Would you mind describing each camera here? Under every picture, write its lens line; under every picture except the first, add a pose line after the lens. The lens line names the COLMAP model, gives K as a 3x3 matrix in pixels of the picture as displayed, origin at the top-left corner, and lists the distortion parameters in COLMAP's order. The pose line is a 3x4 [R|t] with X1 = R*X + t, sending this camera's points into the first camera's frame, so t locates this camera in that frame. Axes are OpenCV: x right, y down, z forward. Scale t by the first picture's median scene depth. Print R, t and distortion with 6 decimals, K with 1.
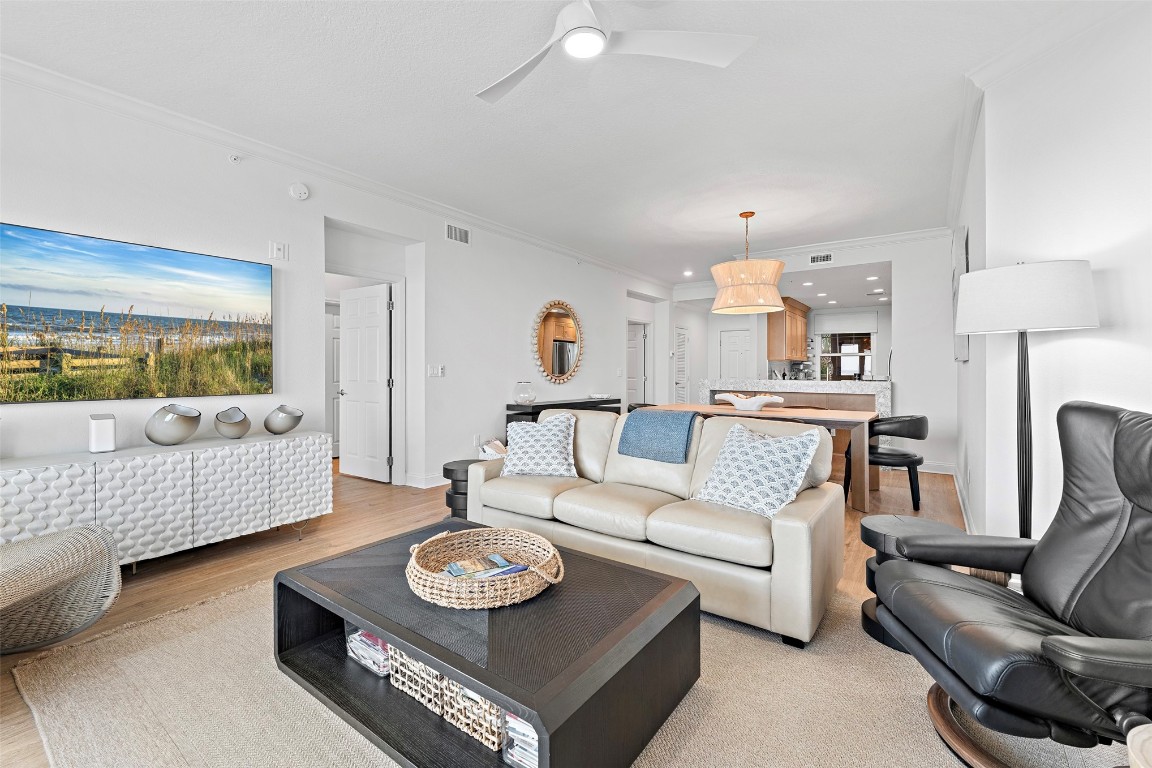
lens RADIAL K [[509.9, 0, 570.1], [0, 509.9, 381.7], [0, 0, 1]] dist [0.000893, 0.000425]
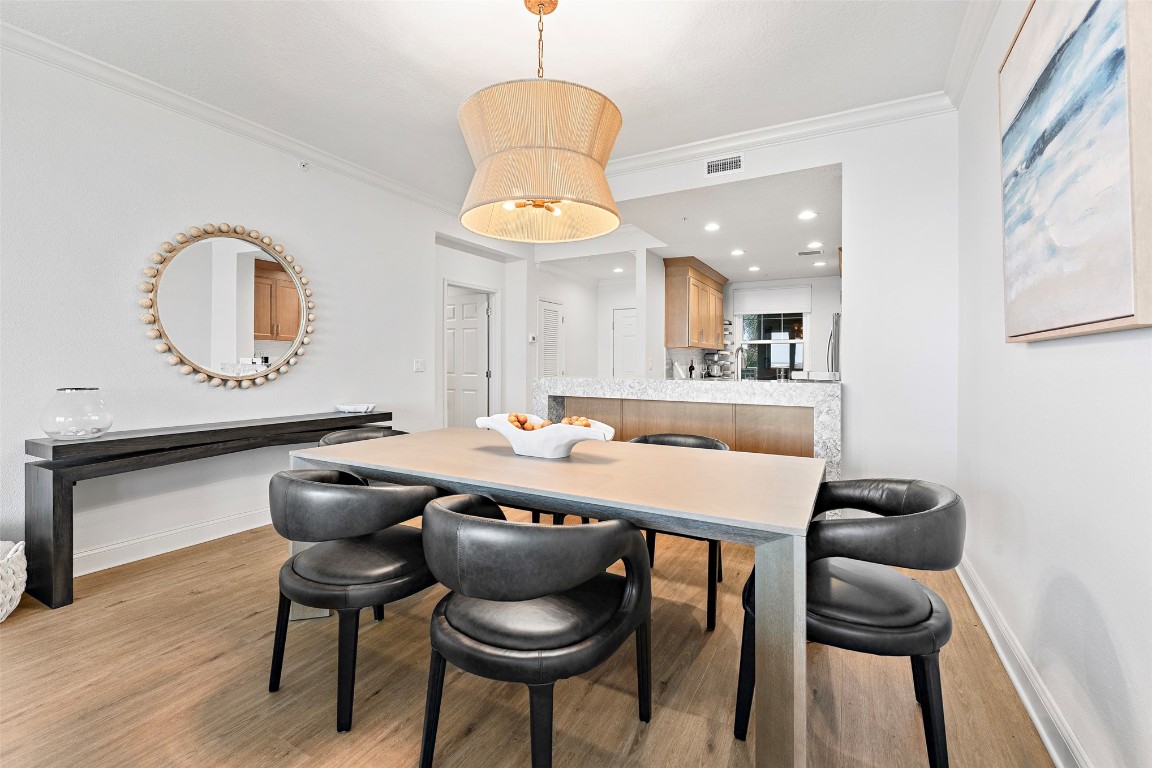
lens RADIAL K [[509.9, 0, 579.3], [0, 509.9, 377.4], [0, 0, 1]] dist [0.000893, 0.000425]
pose [[0.992498, -0.002254, 0.122237, 0.169165], [0.001029, 0.999949, 0.010084, -0.007833], [-0.122253, -0.009883, 0.992450, 0.292534]]
